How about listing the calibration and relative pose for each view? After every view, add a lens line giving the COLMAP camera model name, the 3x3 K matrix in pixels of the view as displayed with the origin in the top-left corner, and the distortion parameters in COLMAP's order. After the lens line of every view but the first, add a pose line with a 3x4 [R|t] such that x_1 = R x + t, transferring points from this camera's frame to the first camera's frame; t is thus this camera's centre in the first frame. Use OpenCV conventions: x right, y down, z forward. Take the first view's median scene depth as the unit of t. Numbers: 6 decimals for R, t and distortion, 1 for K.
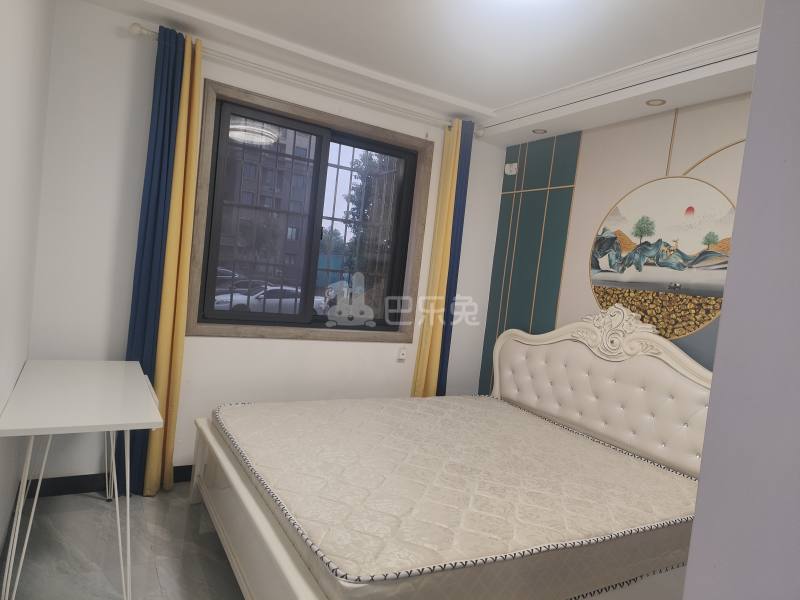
lens RADIAL K [[529.5, 0, 397.7], [0, 529.5, 299.7], [0, 0, 1]] dist [0.087261, -0.059231]
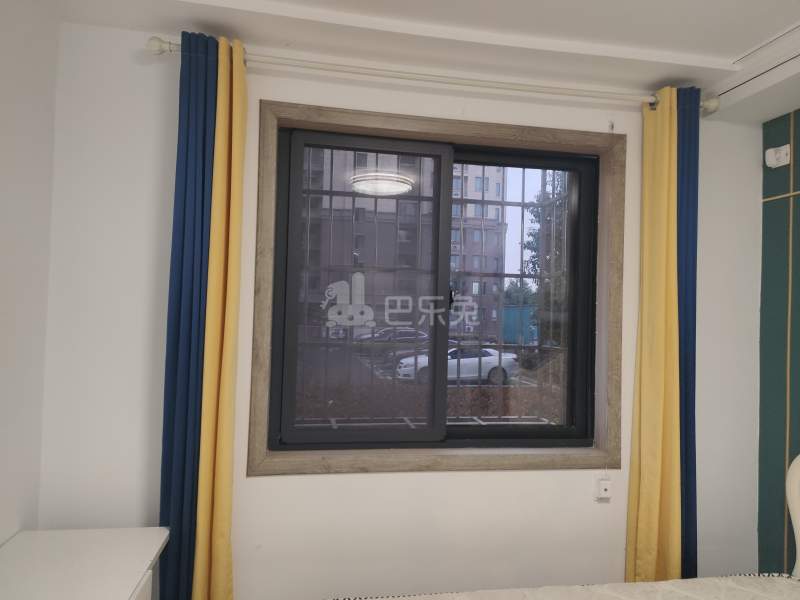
lens RADIAL K [[529.5, 0, 397.7], [0, 529.5, 299.7], [0, 0, 1]] dist [0.087261, -0.059231]
pose [[0.934812, -0.088848, -0.343849, 0.019544], [0.054432, 0.992605, -0.108499, -0.054764], [0.350947, 0.082710, 0.932736, 0.347876]]
